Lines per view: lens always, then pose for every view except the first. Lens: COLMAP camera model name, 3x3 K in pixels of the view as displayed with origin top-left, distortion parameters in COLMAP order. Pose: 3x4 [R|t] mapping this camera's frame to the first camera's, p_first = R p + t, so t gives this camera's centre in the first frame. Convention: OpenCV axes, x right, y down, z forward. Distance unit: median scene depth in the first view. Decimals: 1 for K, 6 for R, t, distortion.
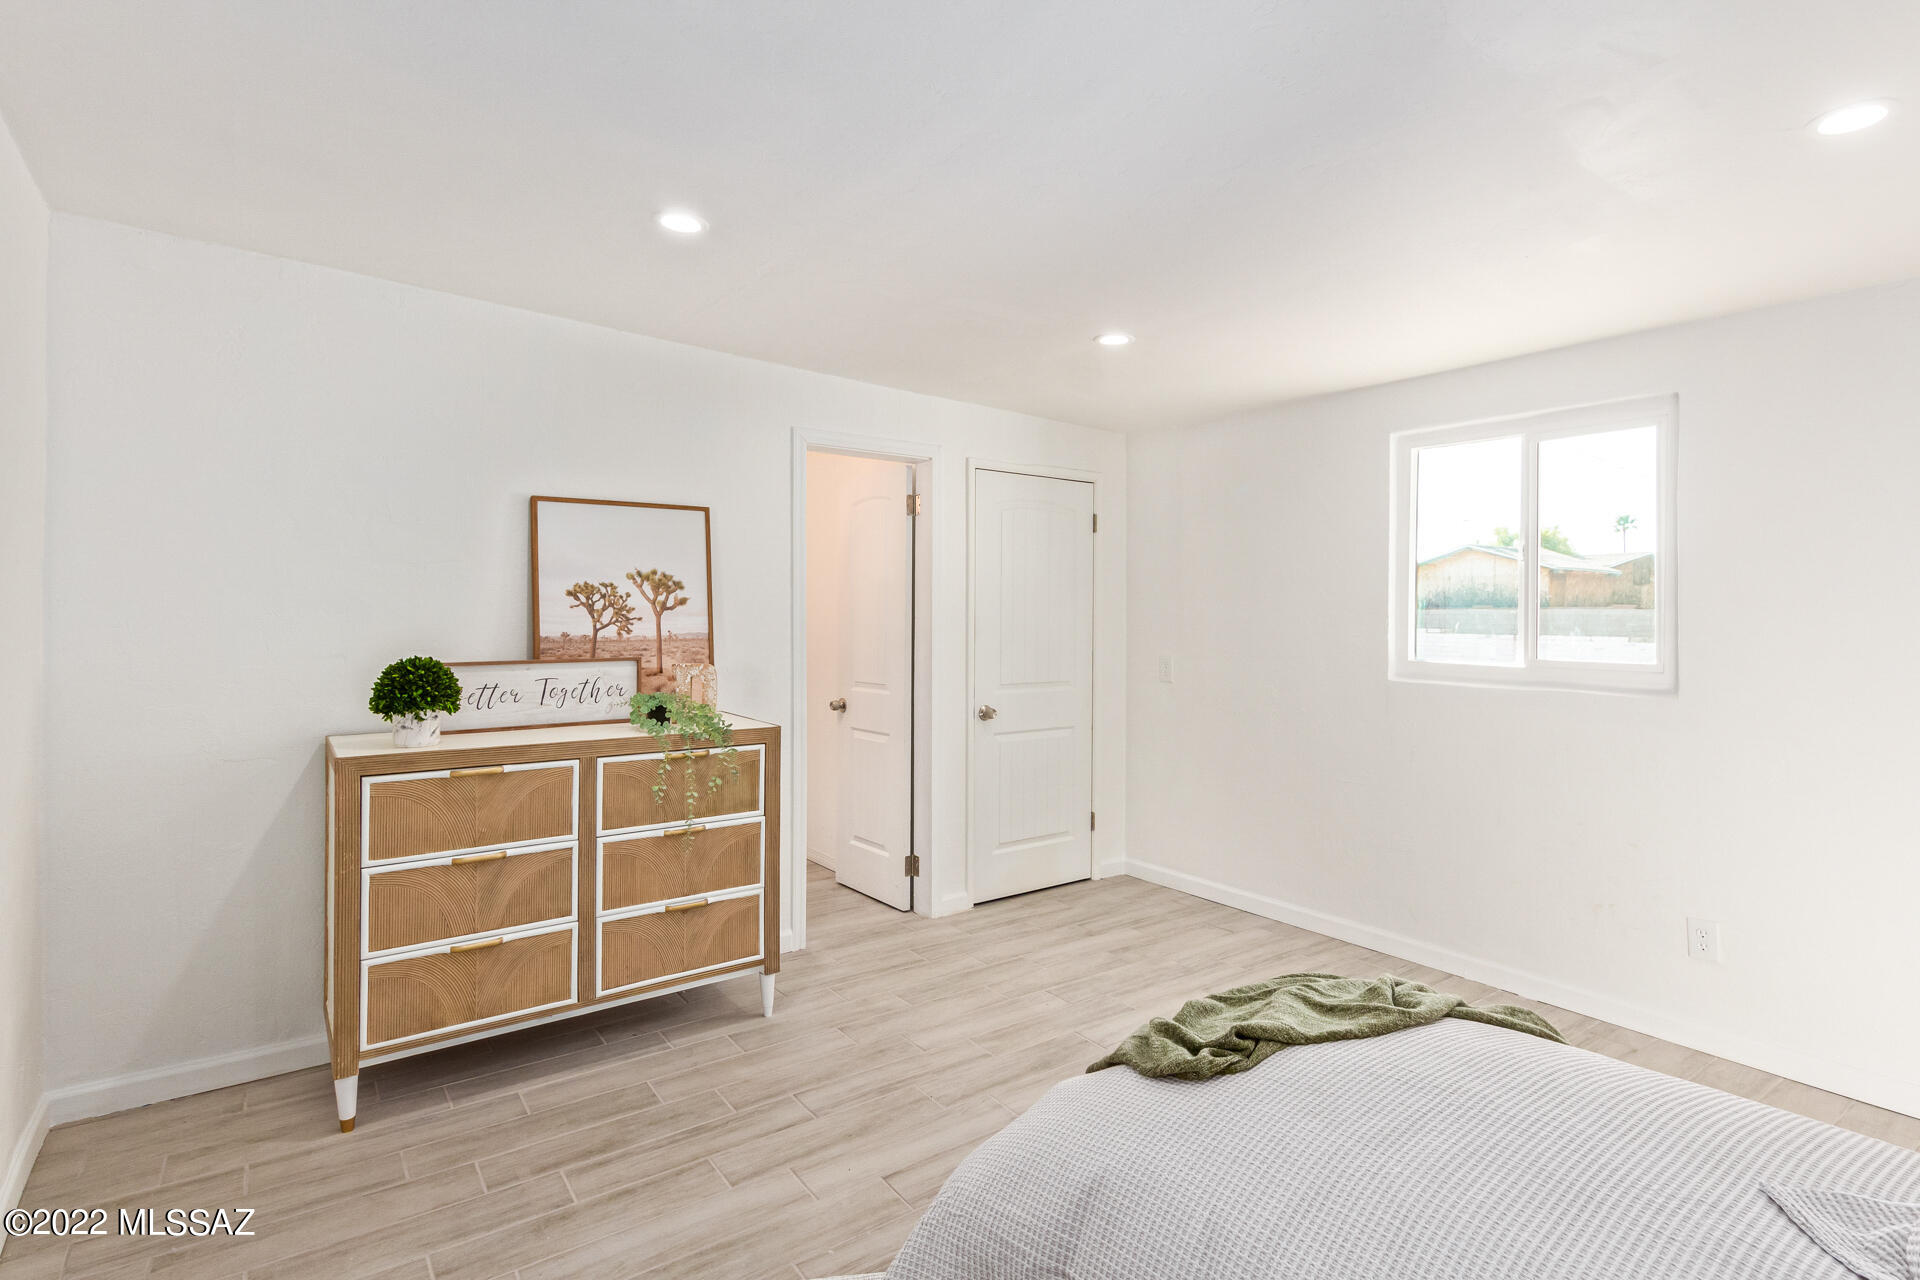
lens RADIAL K [[951.4, 0, 966.6], [0, 951.4, 615.2], [0, 0, 1]] dist [0.000534, 0.000385]
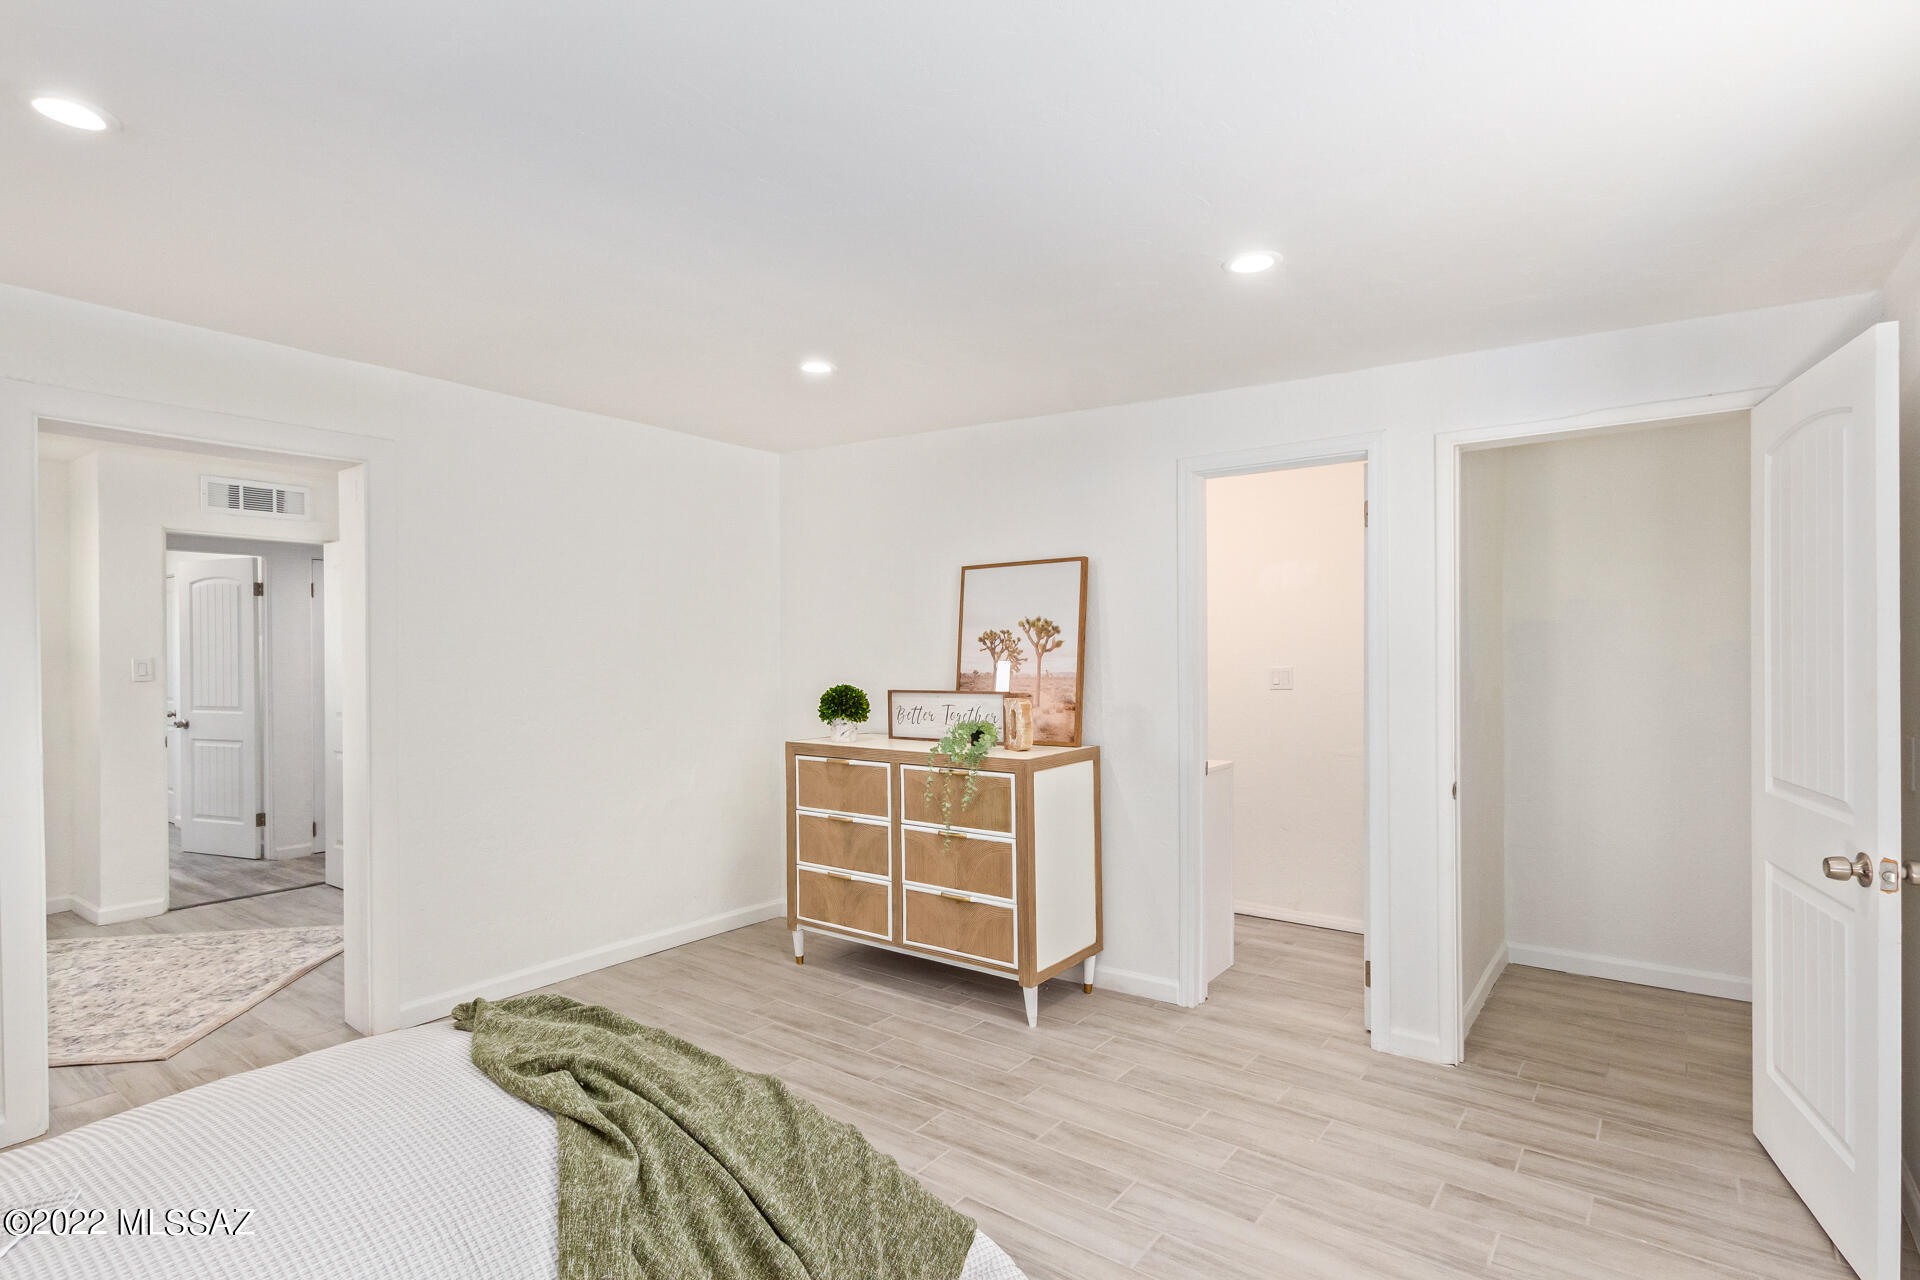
lens RADIAL K [[929.3, 0, 950.0], [0, 929.3, 671.6], [0, 0, 1]] dist [0.001480, 0.000450]
pose [[0.287668, 0.009228, -0.957686, 0.763141], [0.004311, 0.999931, 0.010930, 0.005913], [0.957720, -0.007273, 0.287609, 0.602408]]
